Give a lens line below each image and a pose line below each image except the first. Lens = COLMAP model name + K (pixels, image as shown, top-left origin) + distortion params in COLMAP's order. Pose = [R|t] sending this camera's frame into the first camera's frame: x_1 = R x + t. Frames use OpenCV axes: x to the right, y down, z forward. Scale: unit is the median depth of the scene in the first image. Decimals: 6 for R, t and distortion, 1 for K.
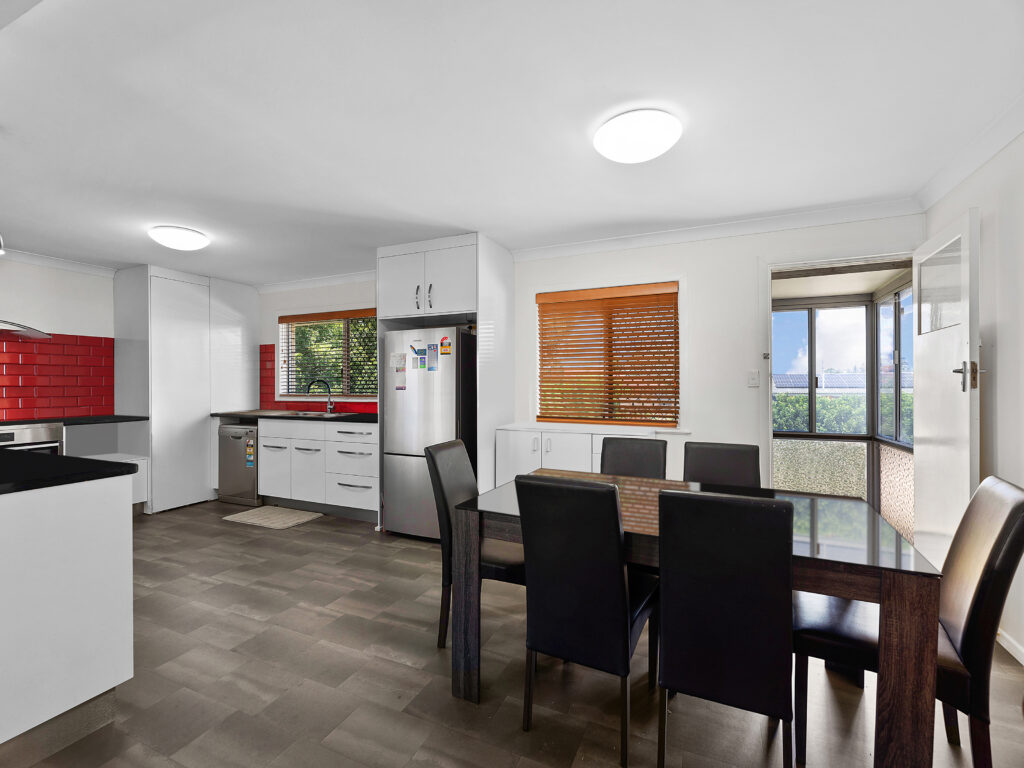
lens RADIAL K [[462.4, 0, 511.0], [0, 462.4, 380.9], [0, 0, 1]] dist [-0.001988, -0.000175]
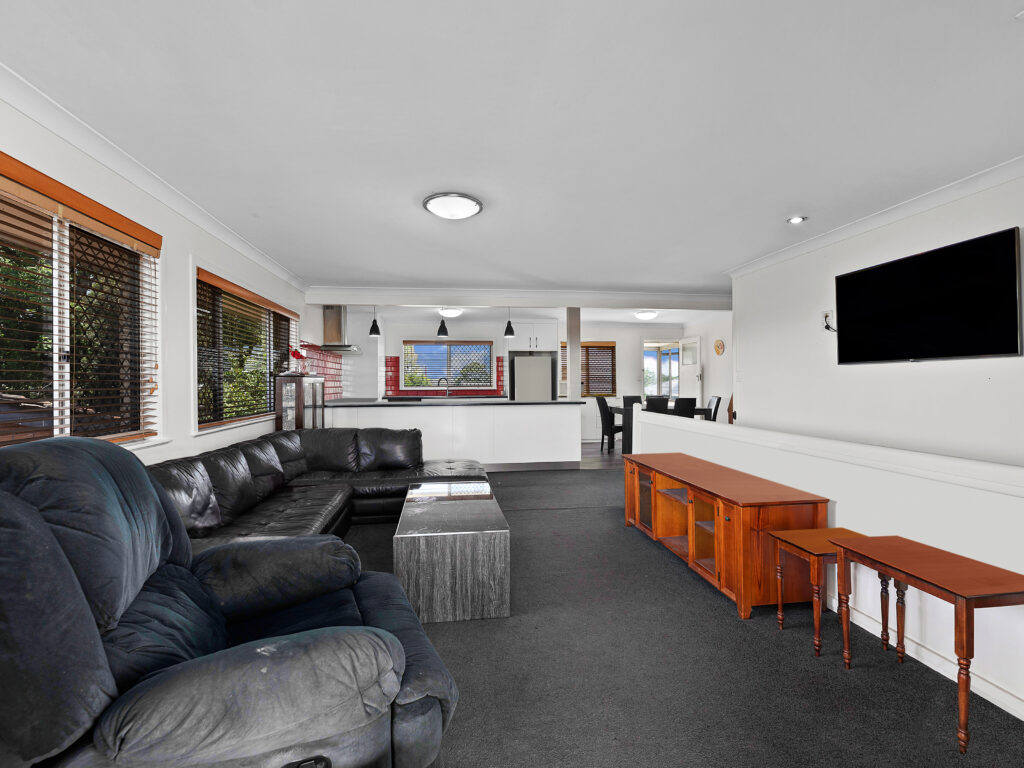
lens RADIAL K [[462.4, 0, 513.3], [0, 462.4, 386.3], [0, 0, 1]] dist [-0.001988, -0.000175]
pose [[0.855541, 0.003145, 0.517725, -1.521010], [-0.000228, 0.999984, -0.005698, 0.056374], [-0.517735, 0.004757, 0.855528, -0.980565]]
